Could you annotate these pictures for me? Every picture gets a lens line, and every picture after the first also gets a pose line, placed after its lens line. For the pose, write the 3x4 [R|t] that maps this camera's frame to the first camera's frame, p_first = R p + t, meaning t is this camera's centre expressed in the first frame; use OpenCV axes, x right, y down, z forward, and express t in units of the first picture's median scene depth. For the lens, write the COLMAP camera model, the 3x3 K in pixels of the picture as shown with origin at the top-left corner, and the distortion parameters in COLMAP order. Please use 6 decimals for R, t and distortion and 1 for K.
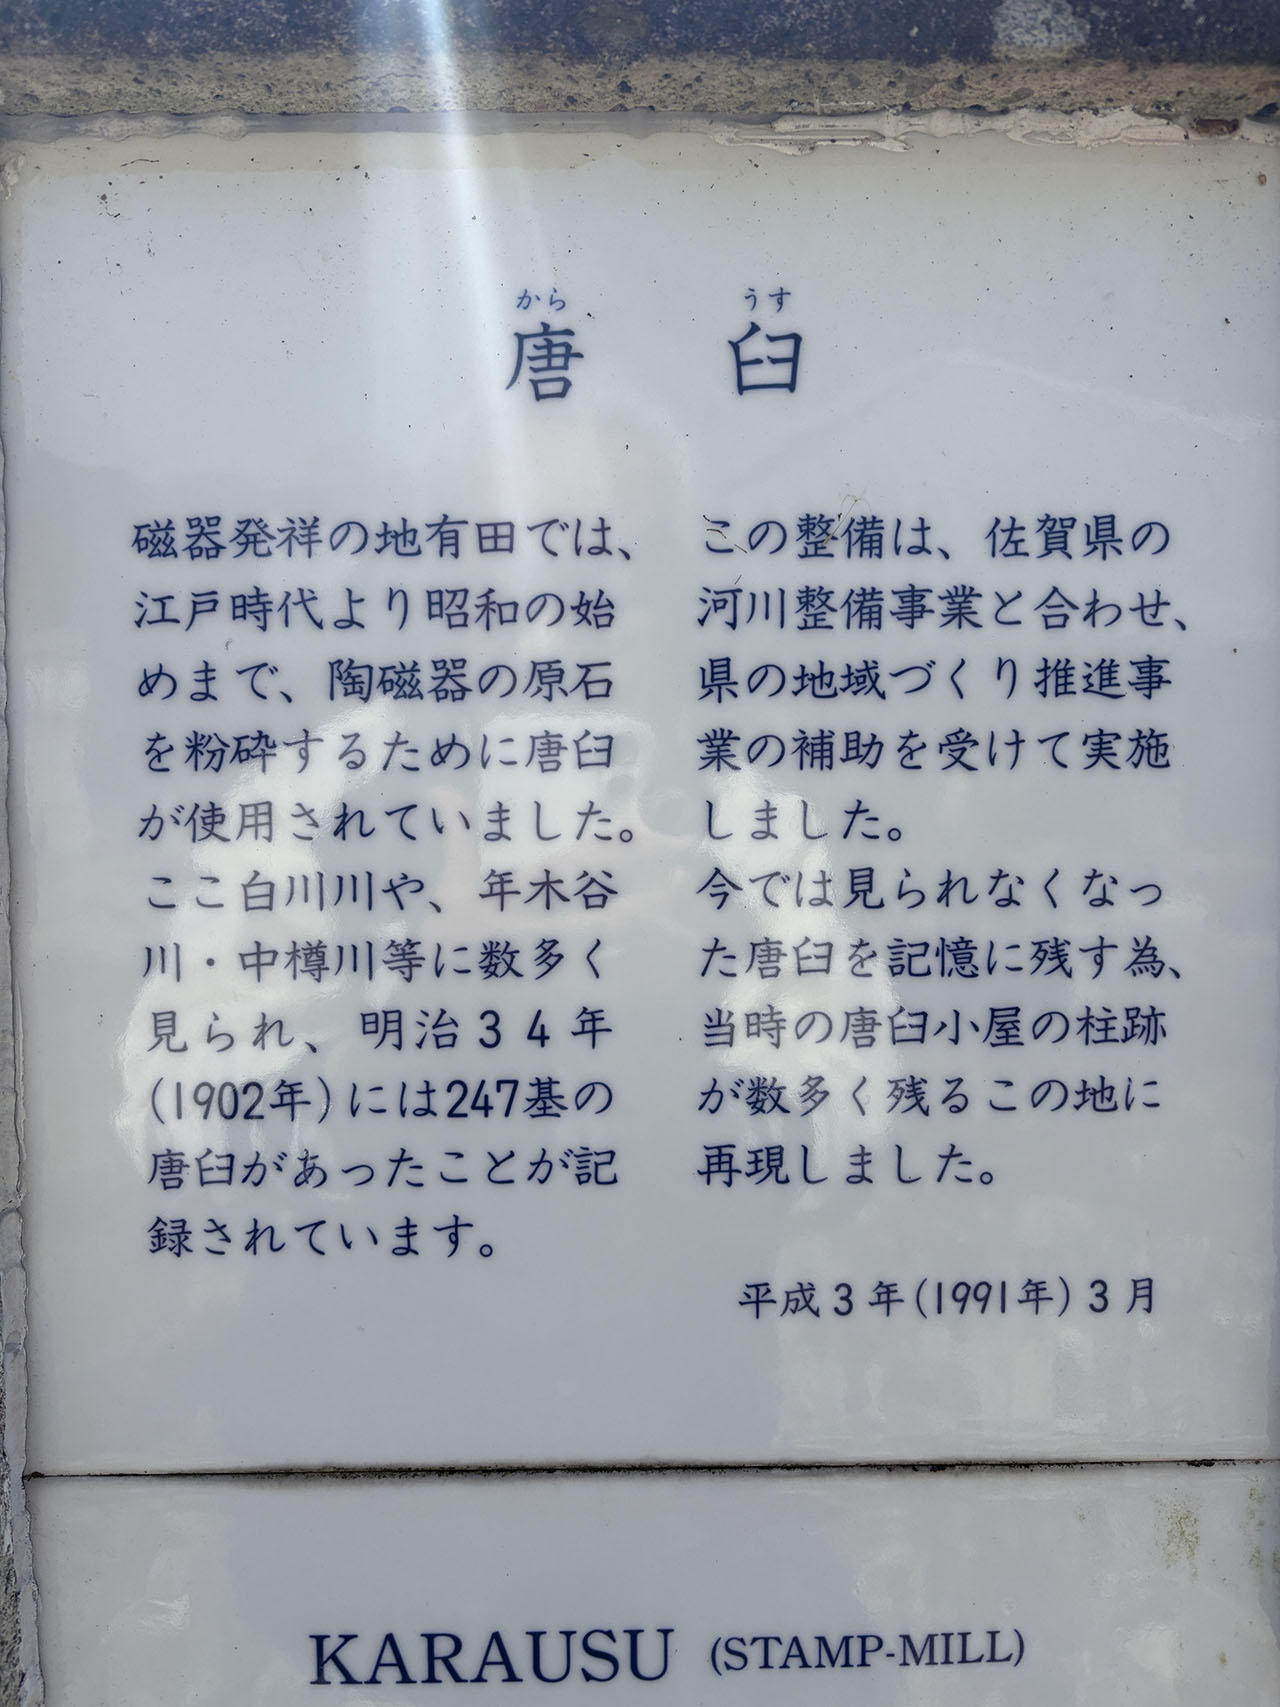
lens RADIAL K [[1276.2, 0, 677.8], [0, 1276.2, 862.2], [0, 0, 1]] dist [0.158692, -0.434427]
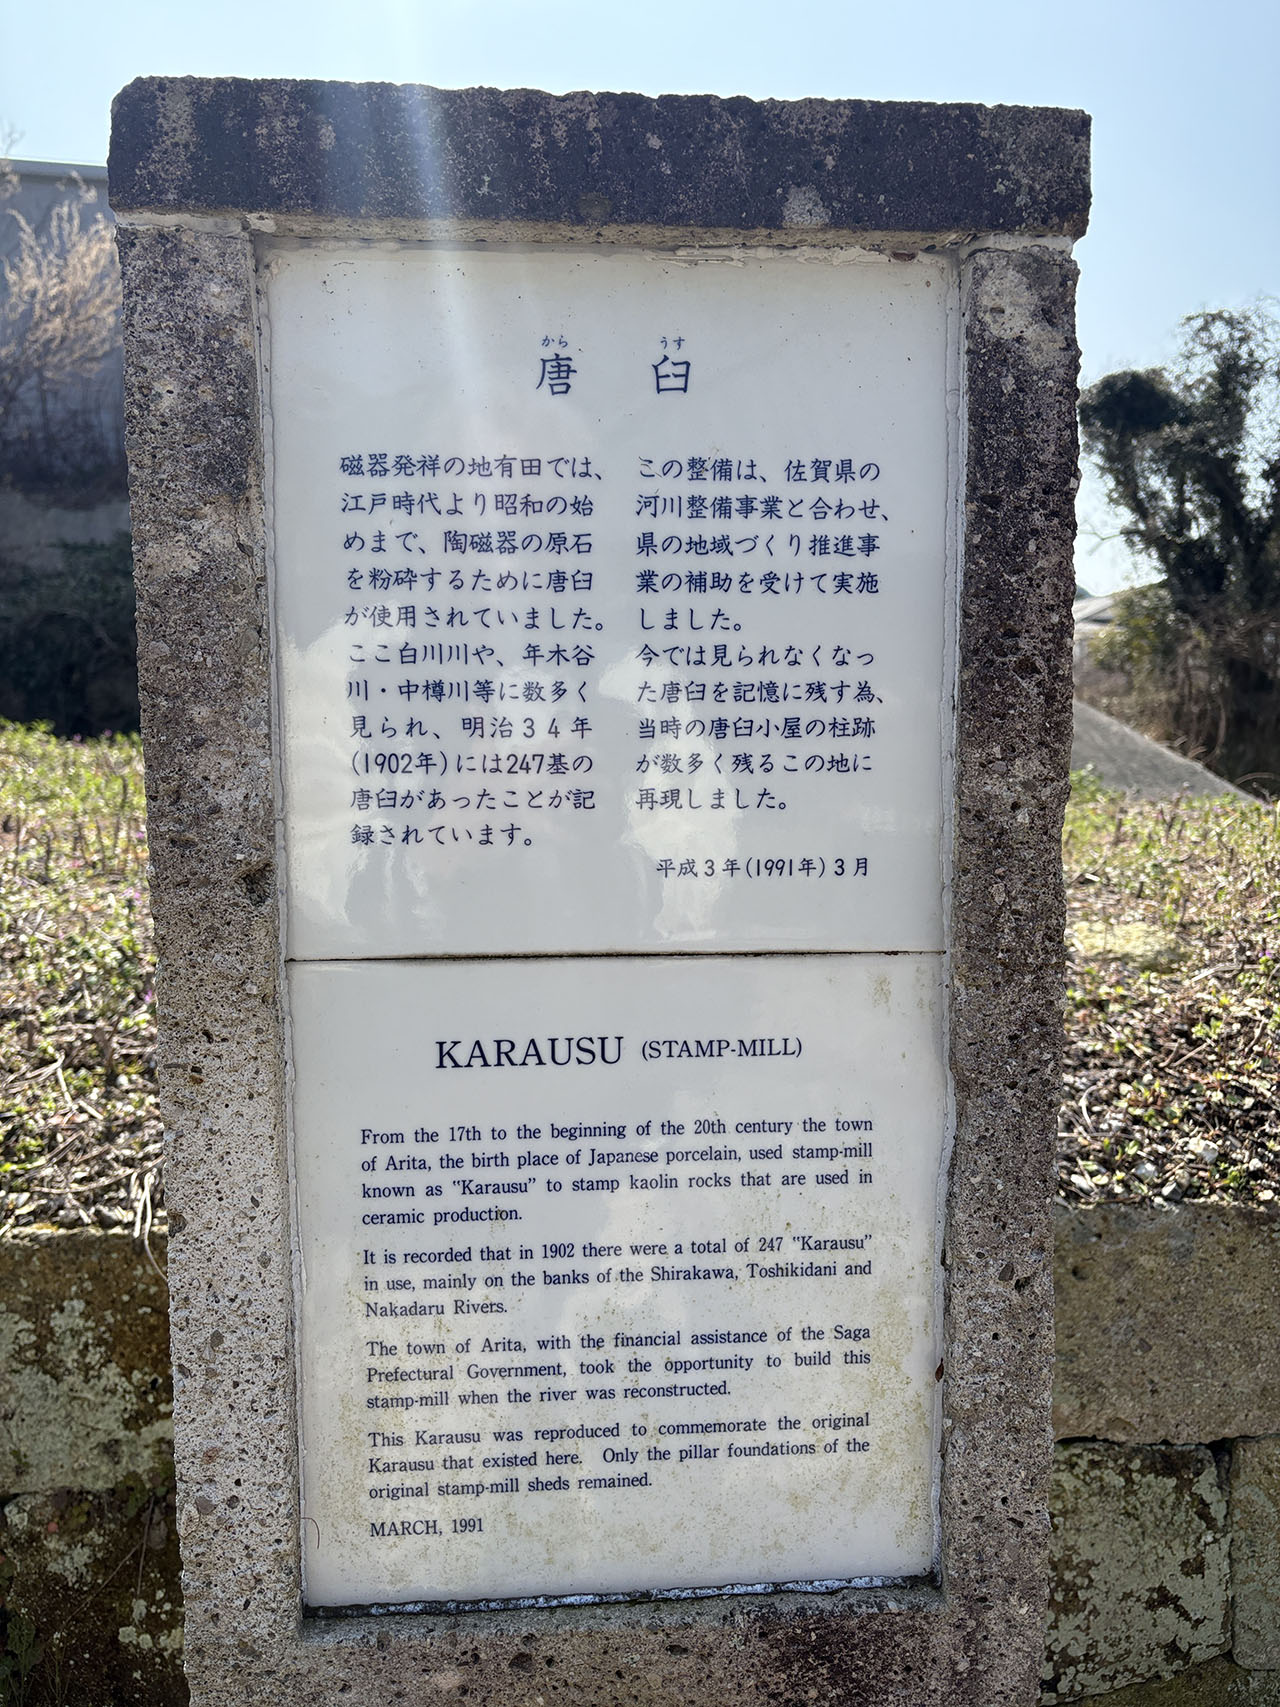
lens RADIAL K [[1276.2, 0, 677.8], [0, 1276.2, 862.2], [0, 0, 1]] dist [0.158692, -0.434427]
pose [[0.998962, 0.000207, 0.045542, -0.009800], [-0.007530, 0.986978, 0.160681, 0.018245], [-0.044916, -0.160857, 0.985955, -0.977251]]
